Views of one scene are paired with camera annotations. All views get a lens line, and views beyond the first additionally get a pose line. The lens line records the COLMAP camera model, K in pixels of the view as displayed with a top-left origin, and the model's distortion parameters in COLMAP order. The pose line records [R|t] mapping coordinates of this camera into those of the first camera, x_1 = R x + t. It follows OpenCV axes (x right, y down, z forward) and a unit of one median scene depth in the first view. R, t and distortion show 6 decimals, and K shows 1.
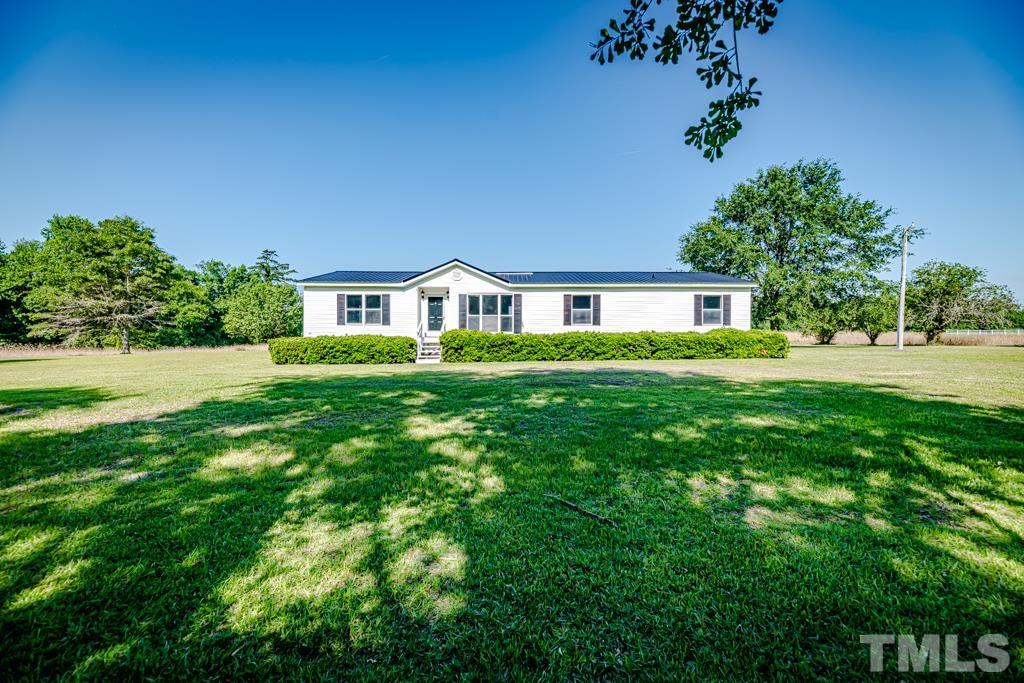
lens RADIAL K [[414.0, 0, 510.9], [0, 414.0, 338.2], [0, 0, 1]] dist [-0.001913, 0.000105]
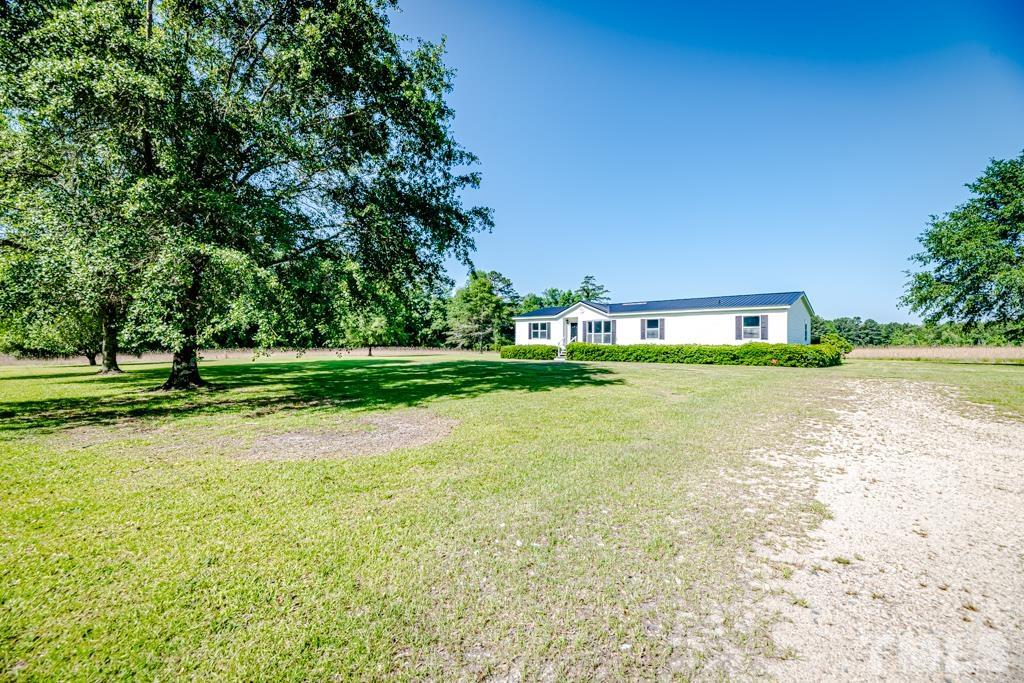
lens RADIAL K [[414.0, 0, 506.9], [0, 414.0, 341.3], [0, 0, 1]] dist [-0.001913, 0.000105]
pose [[0.712755, 0.004572, -0.701398, 0.842804], [-0.015800, 0.999830, -0.009538, -0.002312], [0.701235, 0.017881, 0.712706, -0.426143]]
